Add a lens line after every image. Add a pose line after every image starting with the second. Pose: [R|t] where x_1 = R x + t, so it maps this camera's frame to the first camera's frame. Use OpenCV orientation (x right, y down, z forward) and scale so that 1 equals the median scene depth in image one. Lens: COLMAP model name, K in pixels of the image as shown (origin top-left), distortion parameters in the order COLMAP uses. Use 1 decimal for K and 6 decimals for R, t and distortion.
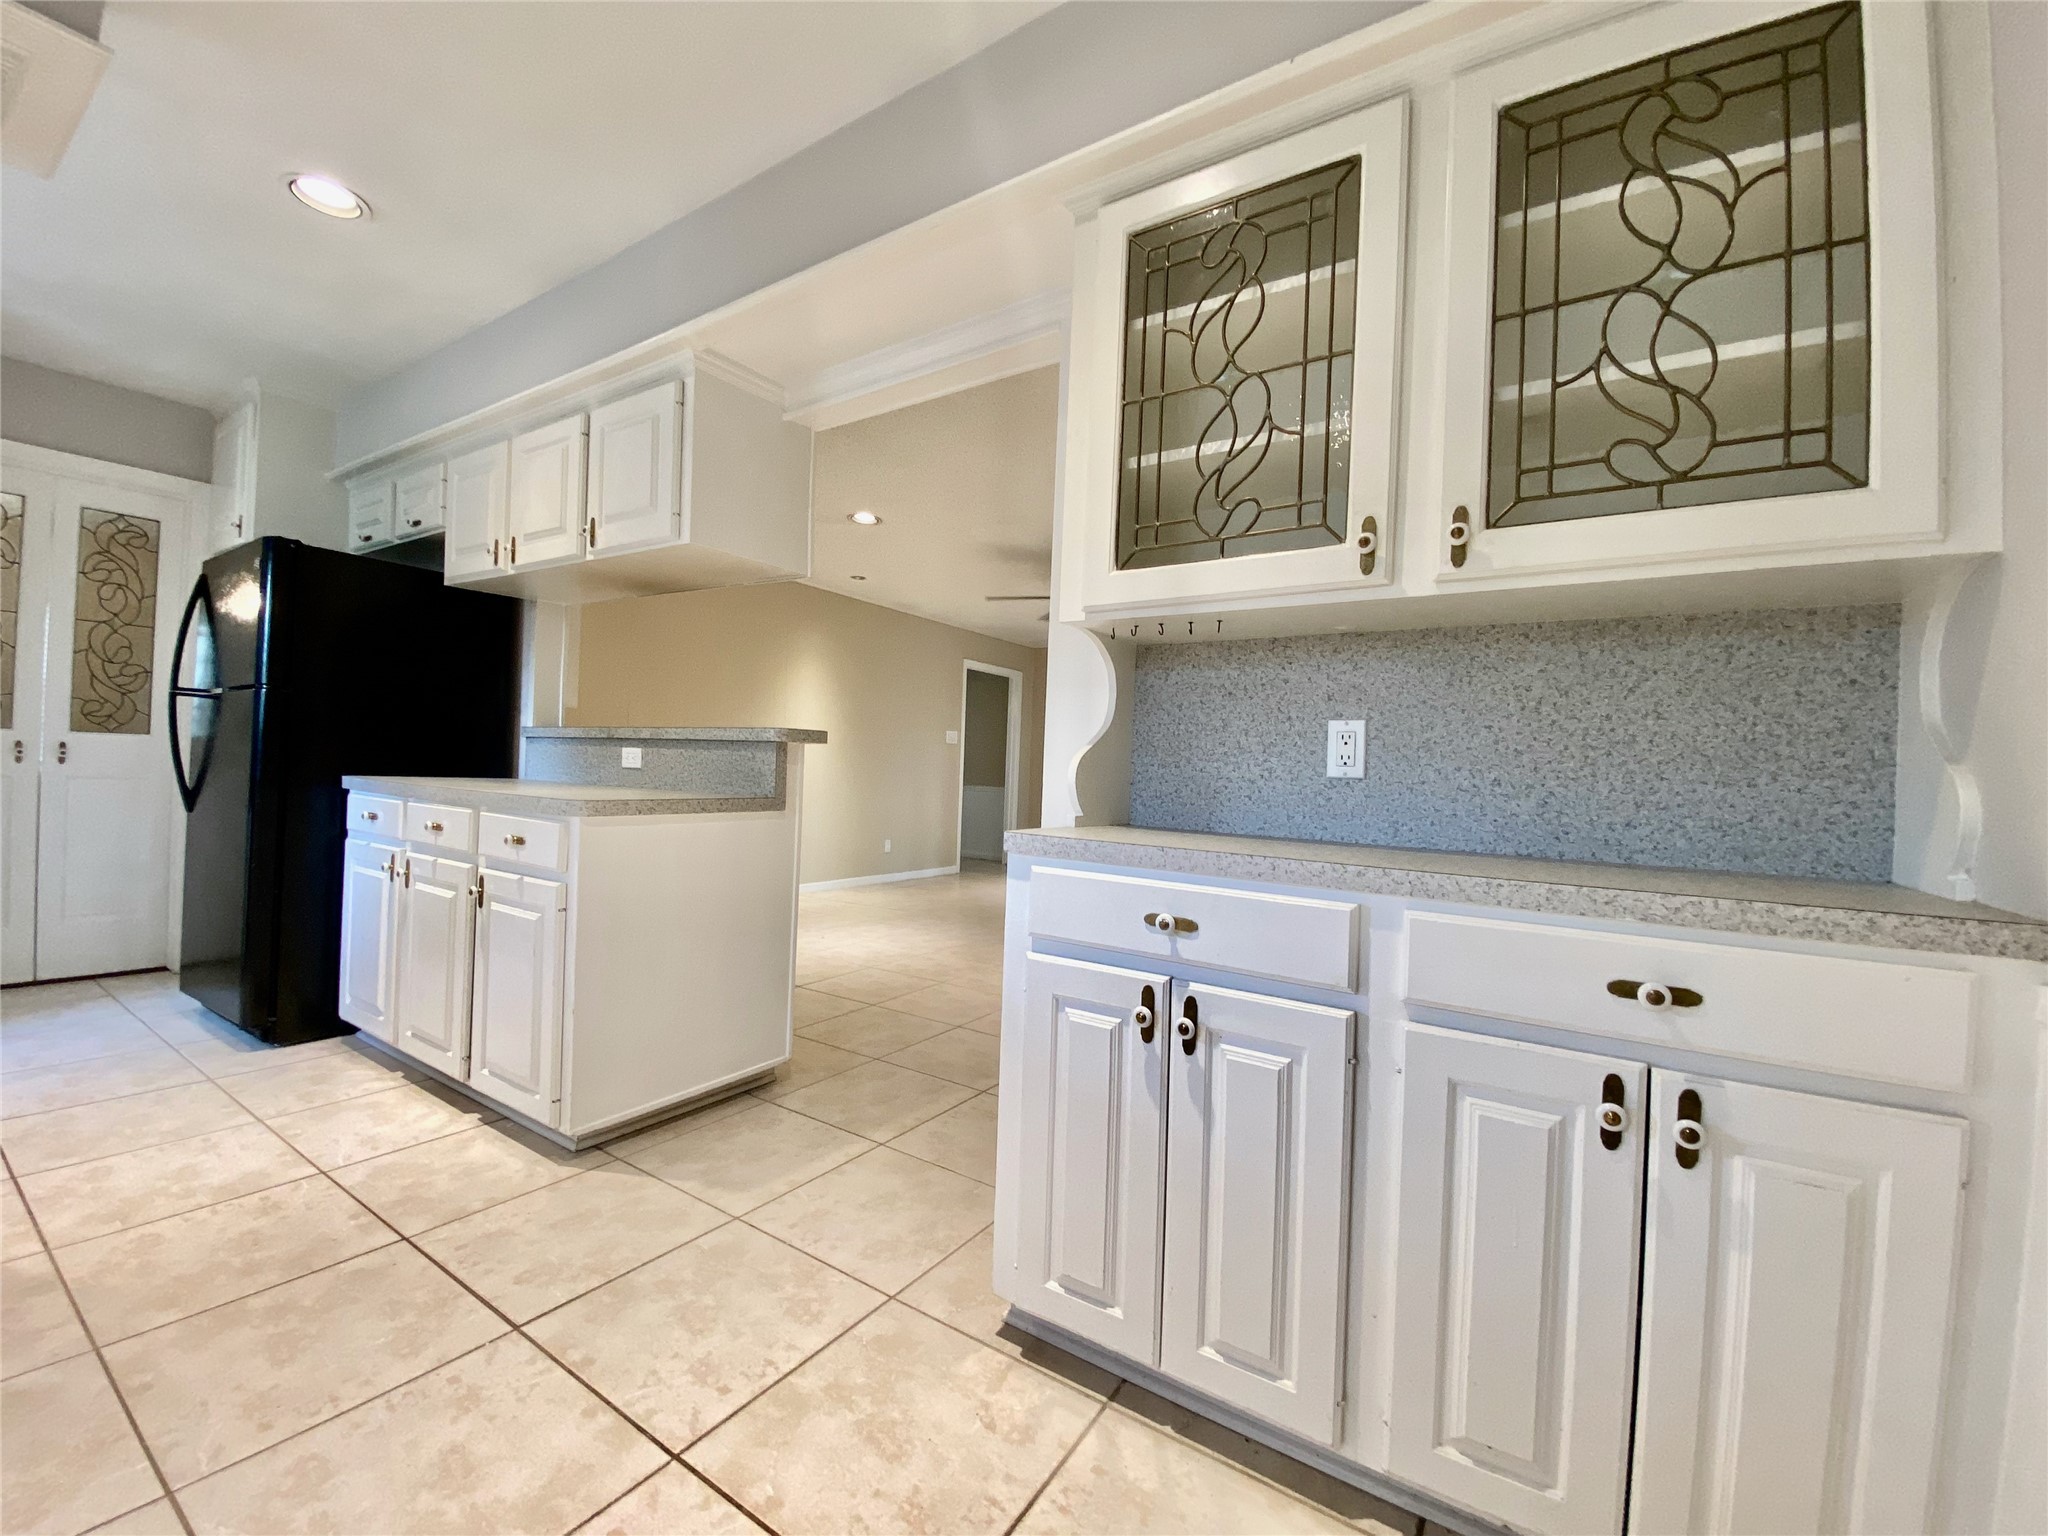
lens RADIAL K [[823.6, 0, 1026.3], [0, 823.6, 760.9], [0, 0, 1]] dist [0.035082, -0.026476]
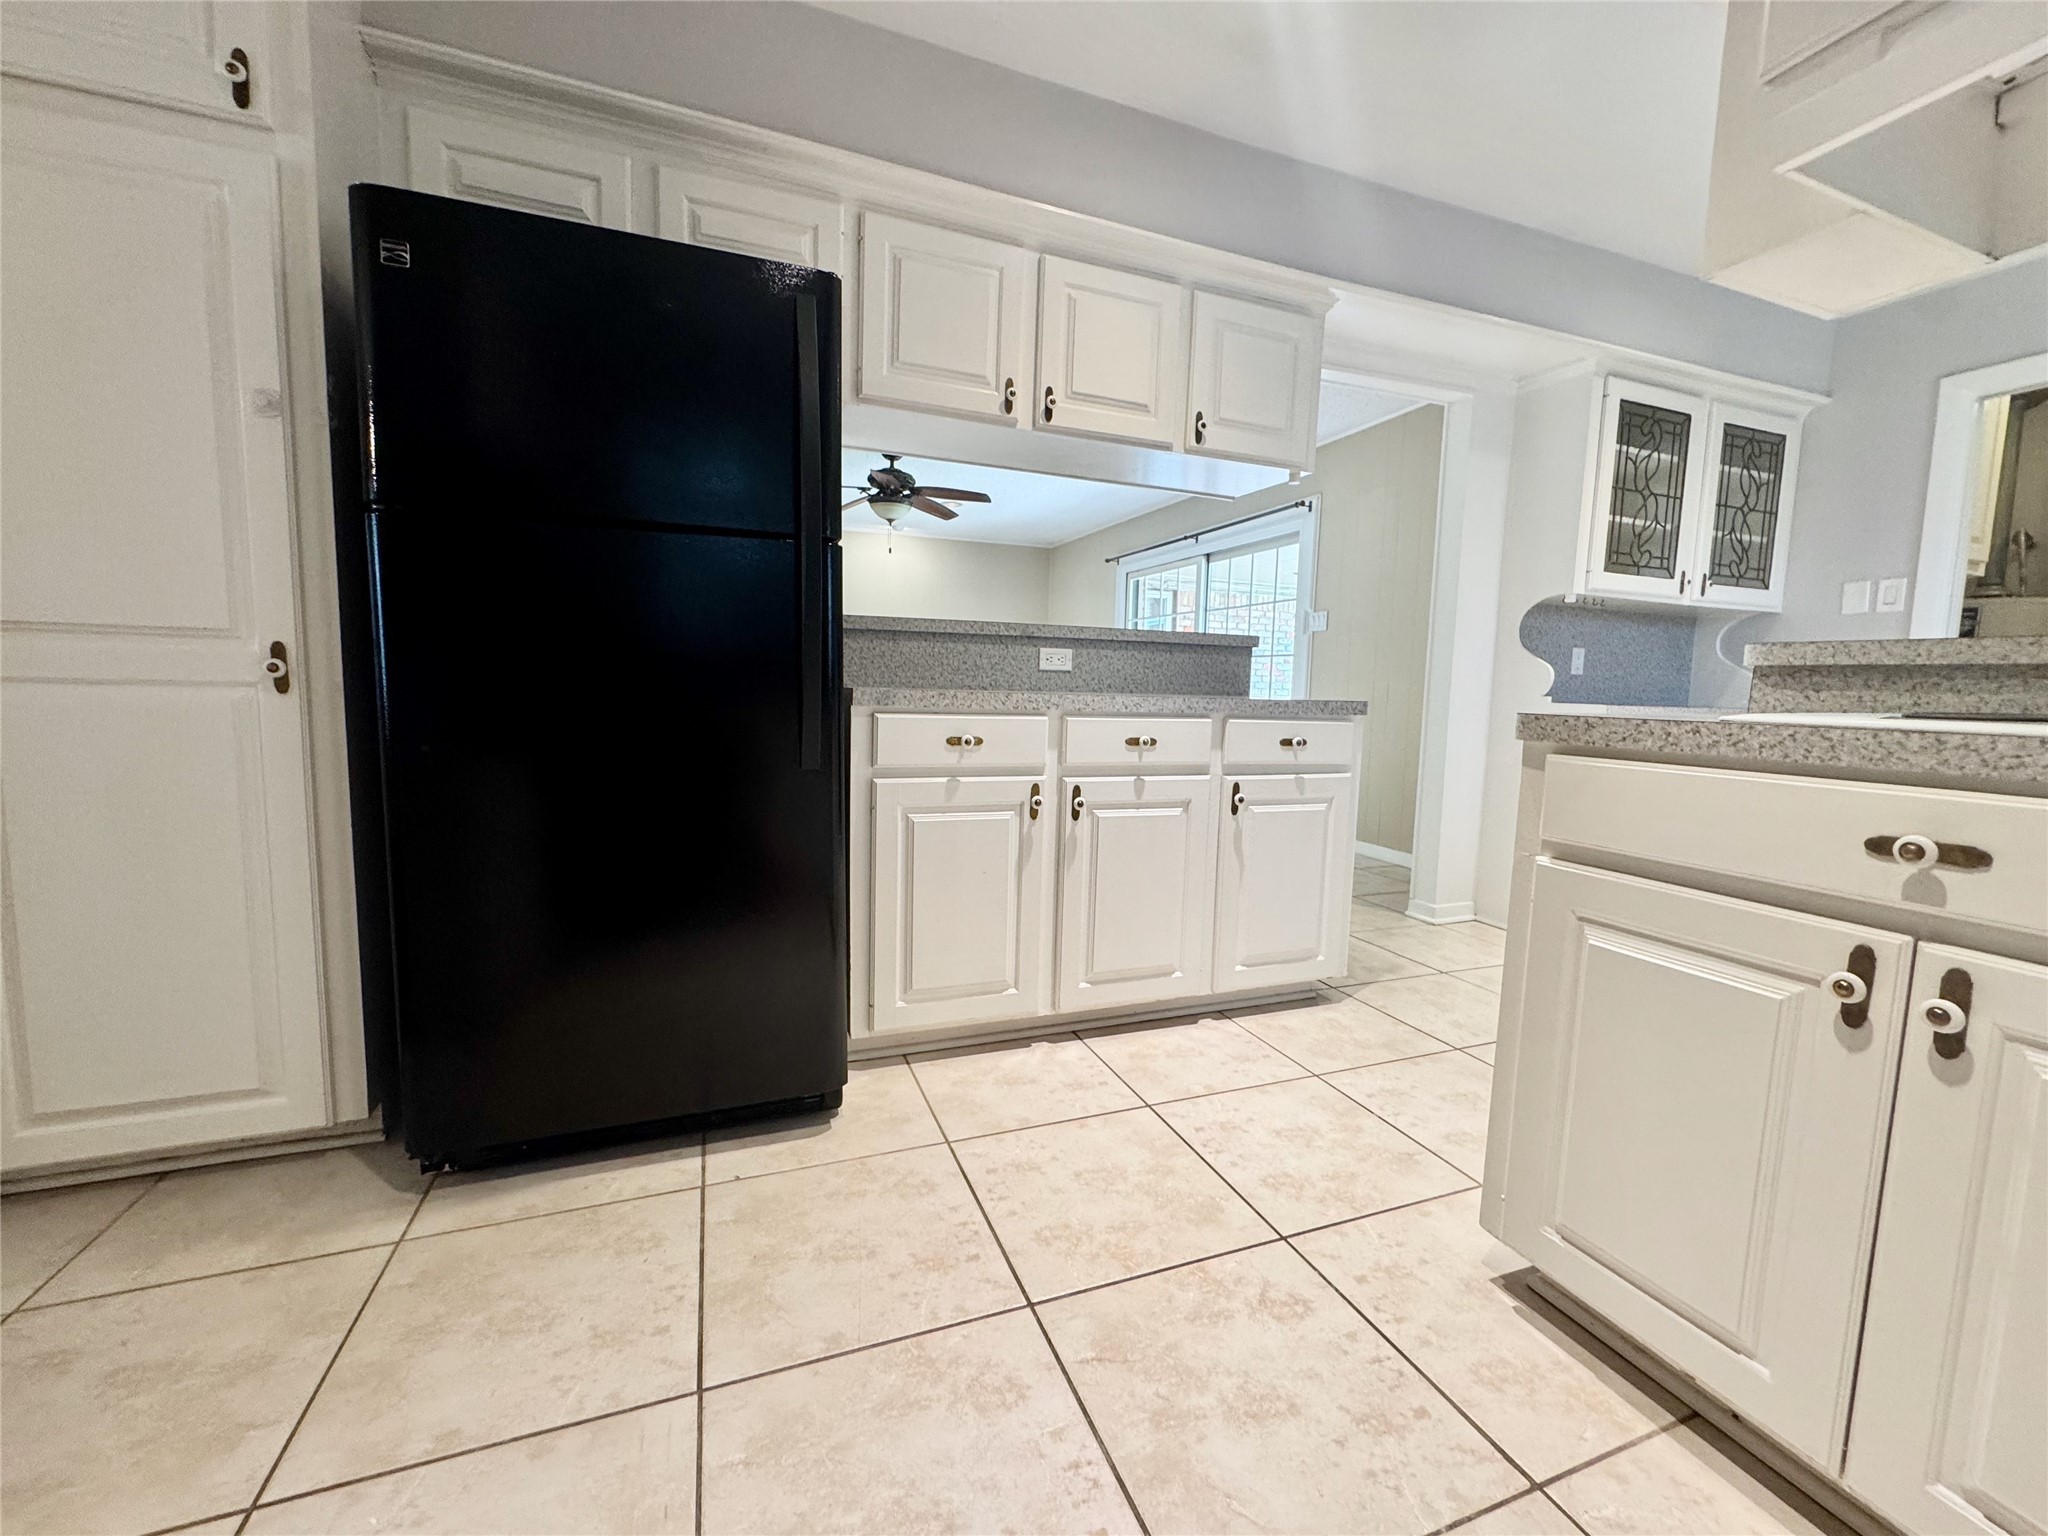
lens RADIAL K [[811.0, 0, 1020.6], [0, 811.0, 757.0], [0, 0, 1]] dist [0.000383, 0.000119]
pose [[0.590970, -0.097129, 0.800825, -2.504362], [-0.012582, 0.991495, 0.129539, -0.025275], [-0.806596, -0.086630, 0.584721, 1.021624]]
